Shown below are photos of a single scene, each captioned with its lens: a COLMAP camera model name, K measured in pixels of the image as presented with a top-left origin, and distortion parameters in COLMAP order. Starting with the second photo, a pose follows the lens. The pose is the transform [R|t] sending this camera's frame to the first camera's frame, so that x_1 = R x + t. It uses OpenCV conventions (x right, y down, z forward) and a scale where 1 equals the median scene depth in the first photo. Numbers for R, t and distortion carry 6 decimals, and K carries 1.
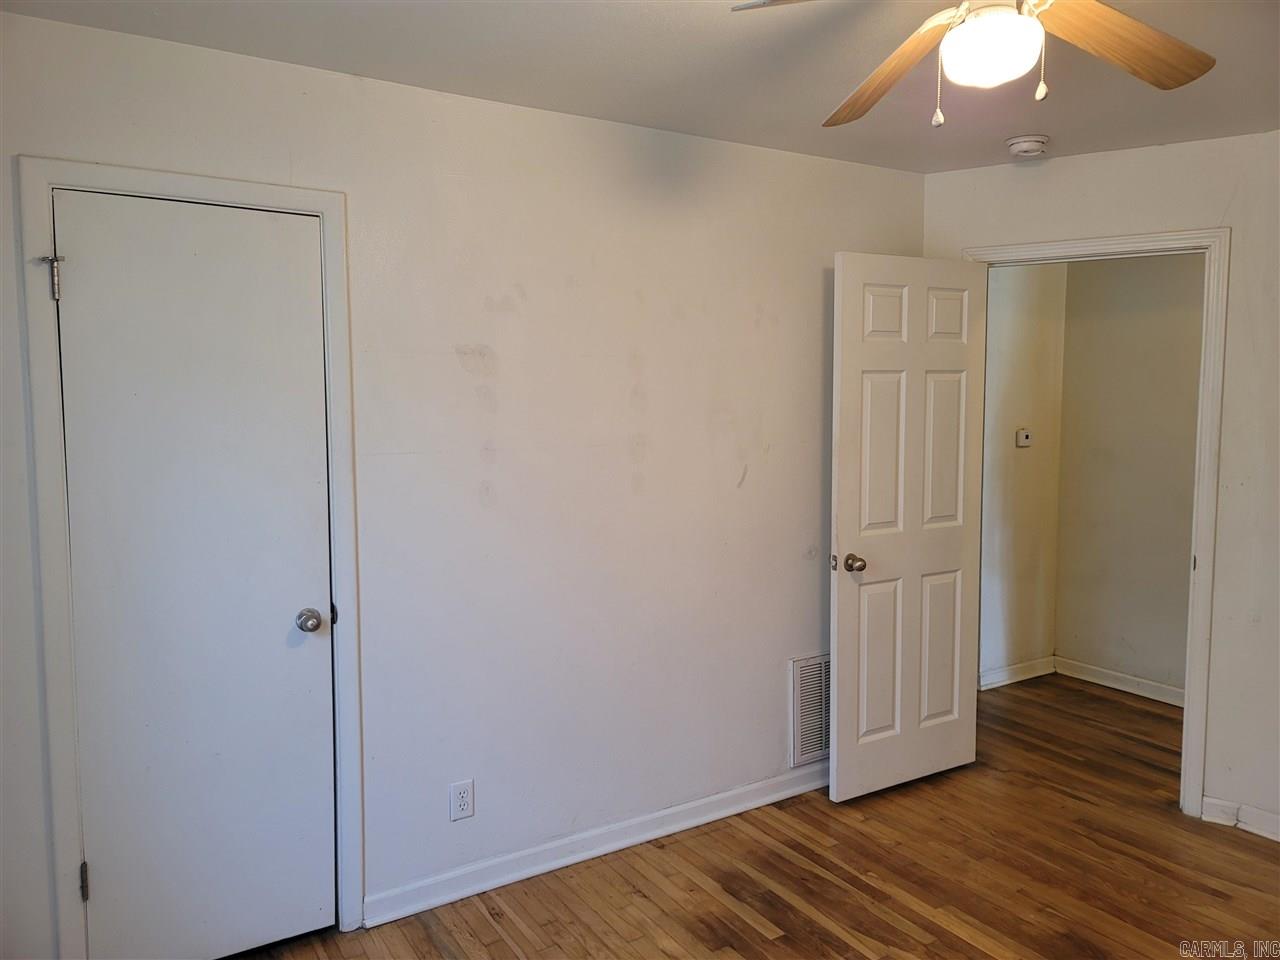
lens RADIAL K [[909.4, 0, 640.0], [0, 909.4, 480.0], [0, 0, 1]] dist [0.083626, -0.101185]
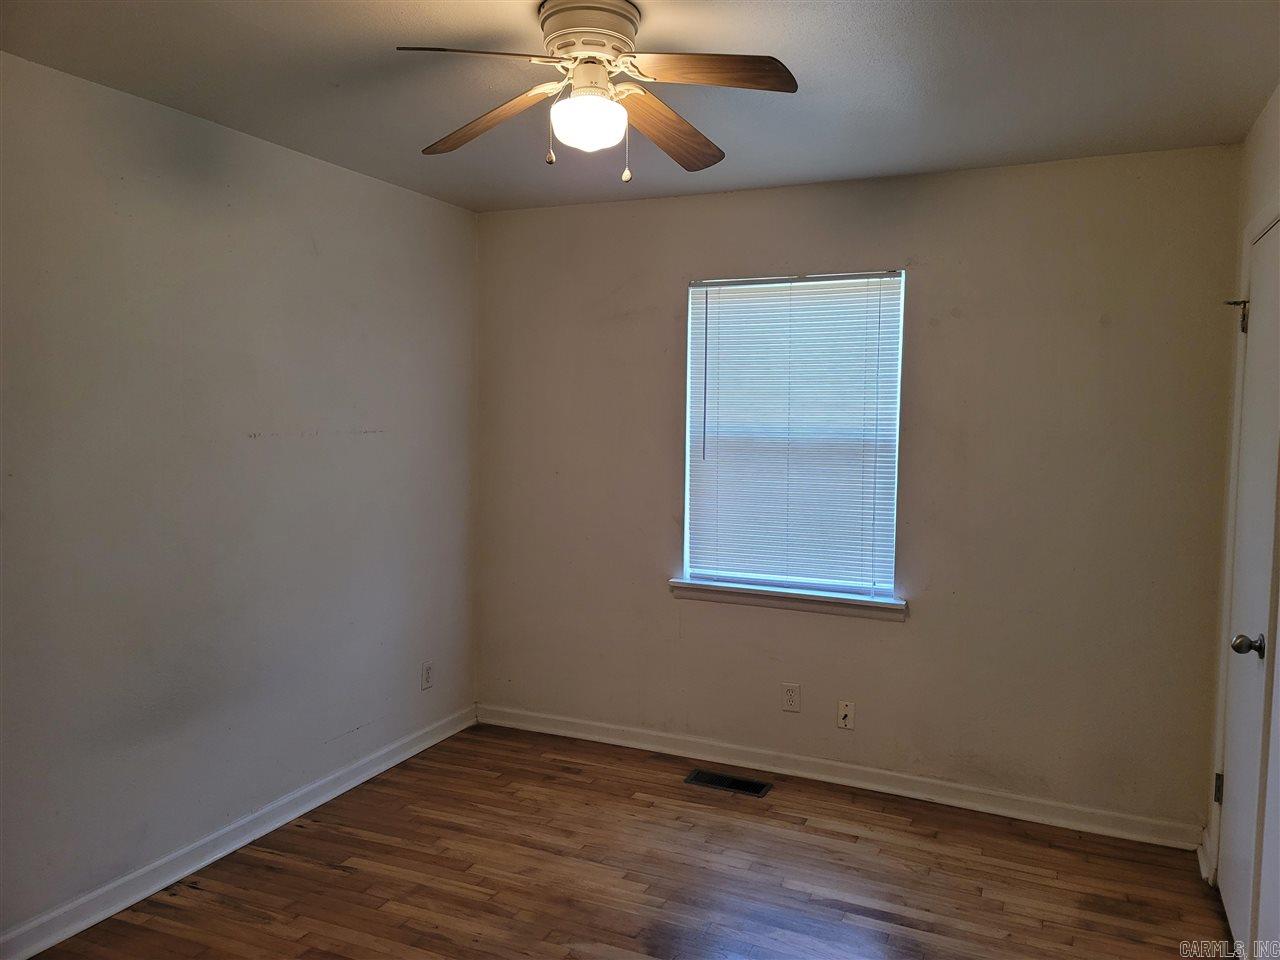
lens RADIAL K [[909.4, 0, 640.0], [0, 909.4, 480.0], [0, 0, 1]] dist [0.083626, -0.101185]
pose [[0.863759, -0.054036, 0.501000, -0.225486], [0.049804, 0.998520, 0.021831, 0.009441], [-0.501438, 0.006095, 0.865172, -0.148851]]
